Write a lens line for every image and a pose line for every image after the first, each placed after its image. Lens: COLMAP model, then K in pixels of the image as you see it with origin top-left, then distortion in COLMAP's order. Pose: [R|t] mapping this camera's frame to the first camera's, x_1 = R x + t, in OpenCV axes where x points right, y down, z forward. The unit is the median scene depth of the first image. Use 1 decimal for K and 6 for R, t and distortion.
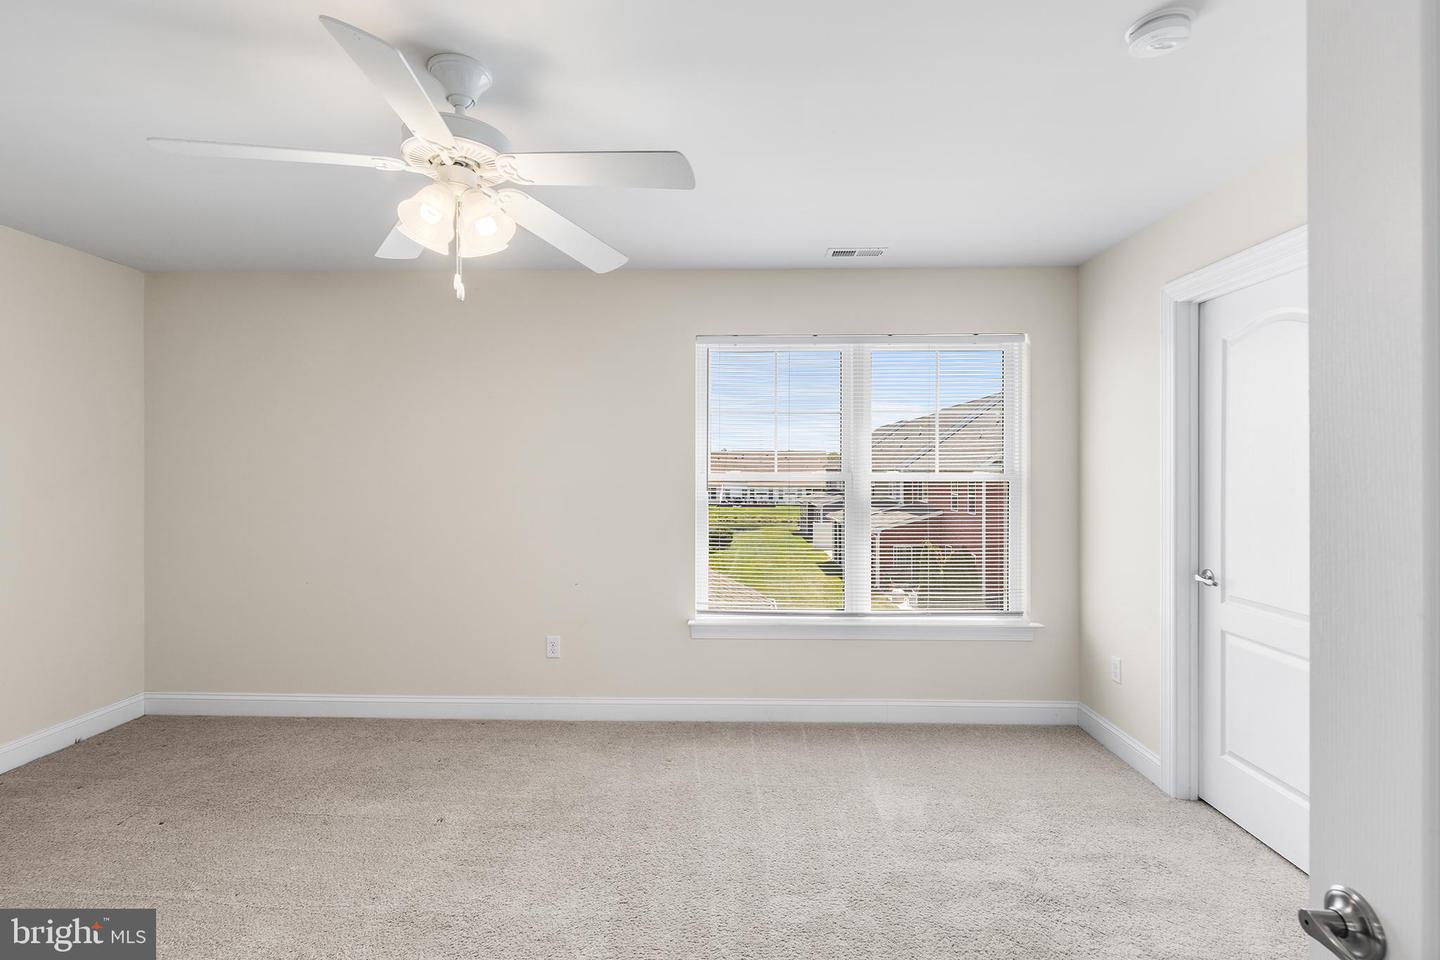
lens RADIAL K [[658.5, 0, 725.2], [0, 658.5, 474.7], [0, 0, 1]] dist [0.000036, -0.000002]
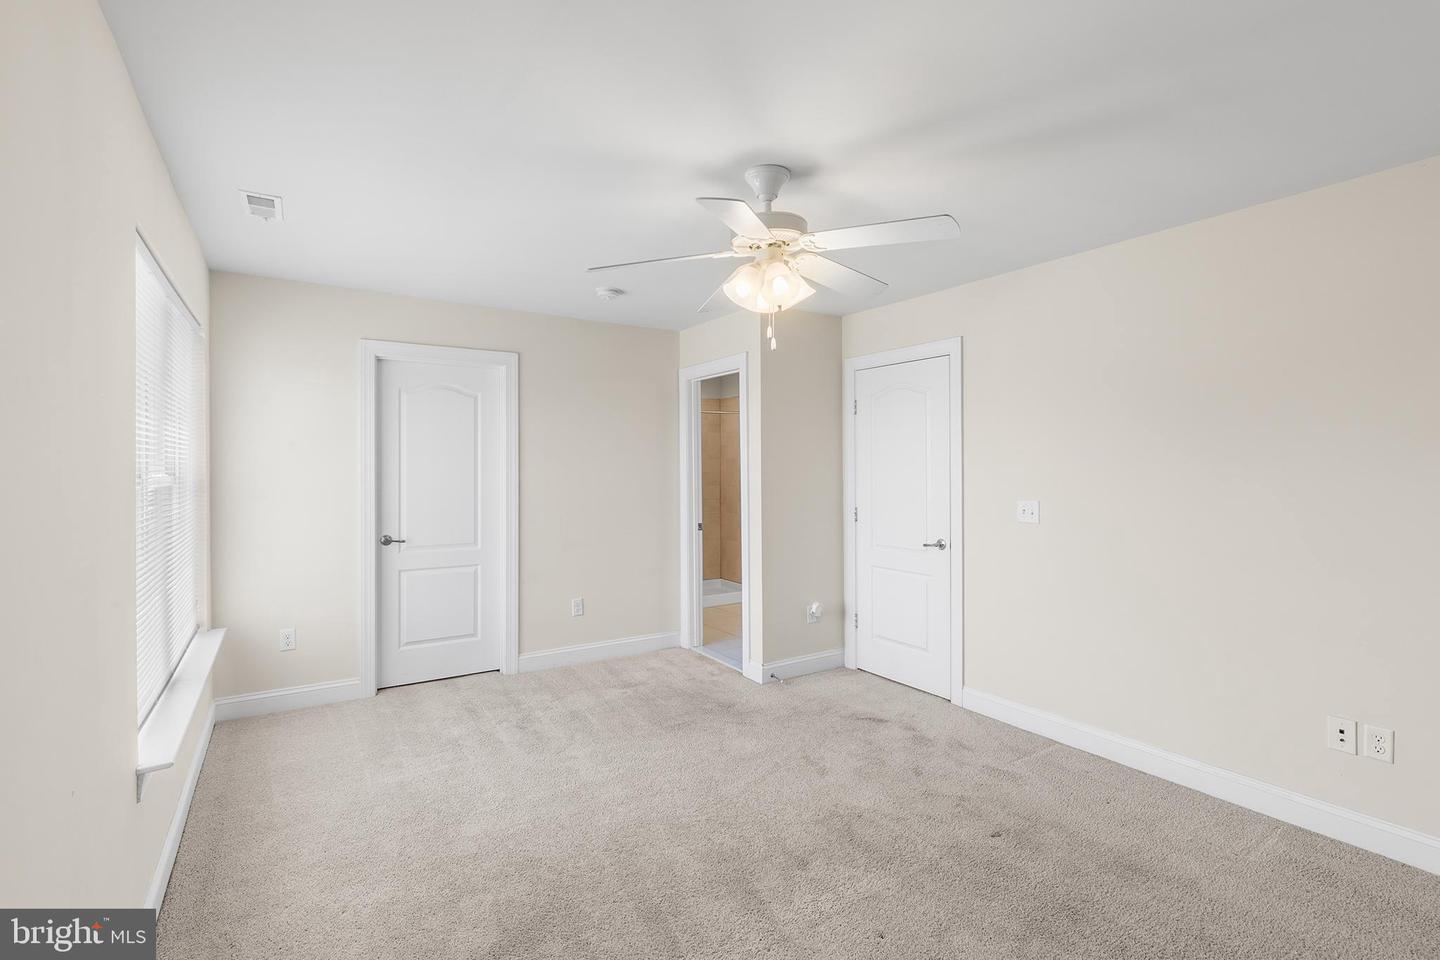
lens RADIAL K [[664.4, 0, 712.8], [0, 664.4, 464.4], [0, 0, 1]] dist [0.000772, 0.000017]
pose [[-0.554587, 0.002234, 0.832123, -0.917906], [0.007274, 0.999971, 0.002163, -0.016521], [-0.832094, 0.007253, -0.554587, 1.148232]]
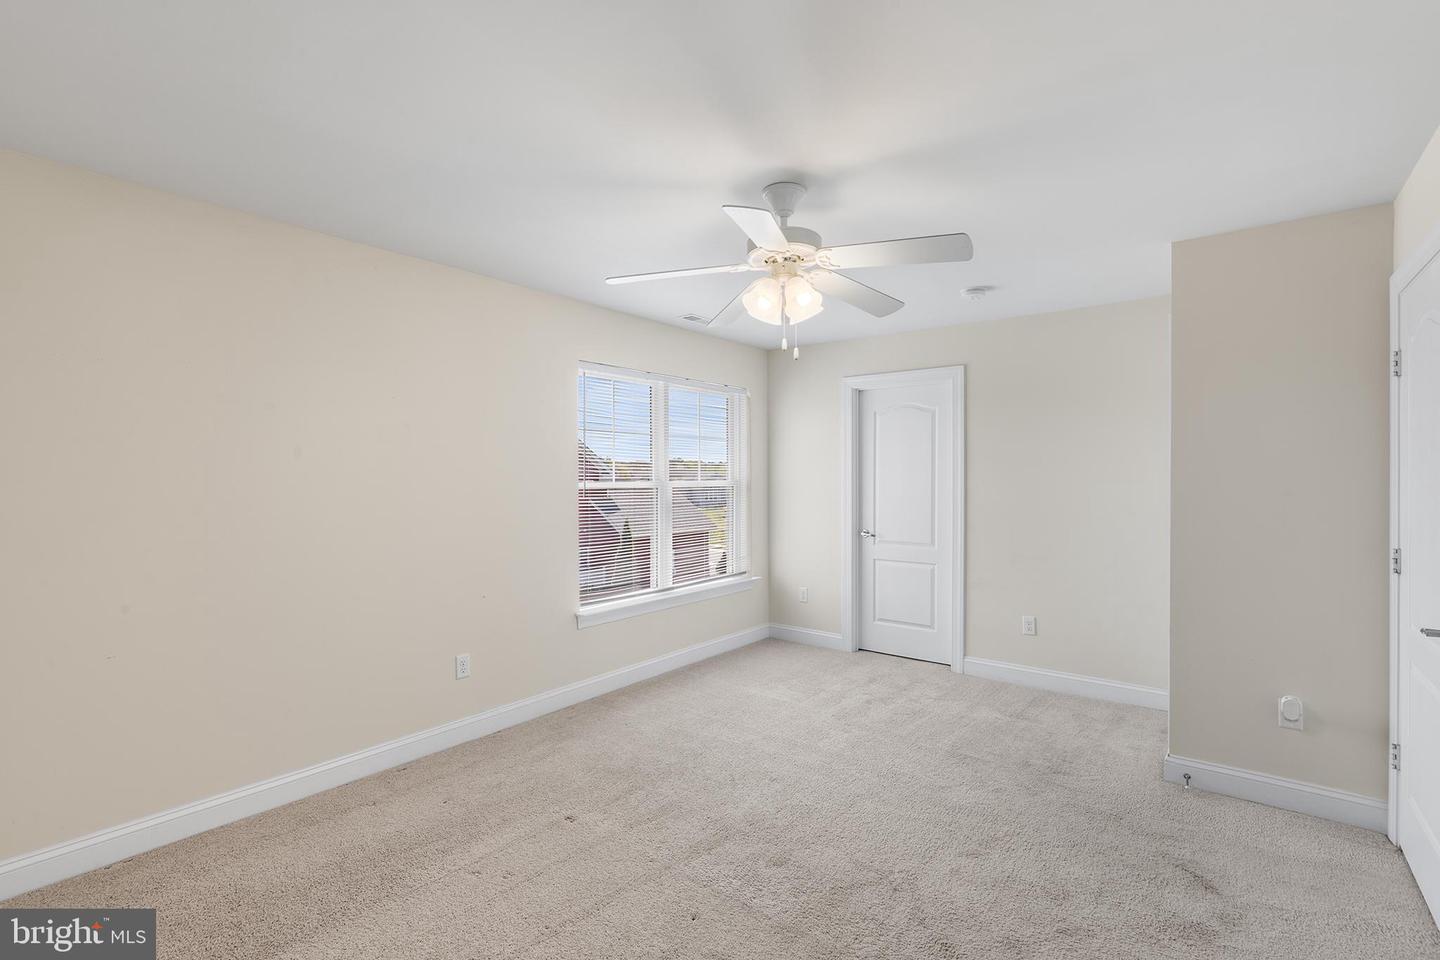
lens RADIAL K [[655.5, 0, 720.0], [0, 655.5, 480.0], [0, 0, 1]] dist [0.000895, -0.000011]
pose [[0.602770, -0.007040, 0.797884, -0.996498], [0.009083, 0.999957, 0.001961, -0.007362], [-0.797863, 0.006065, 0.602808, 0.163937]]
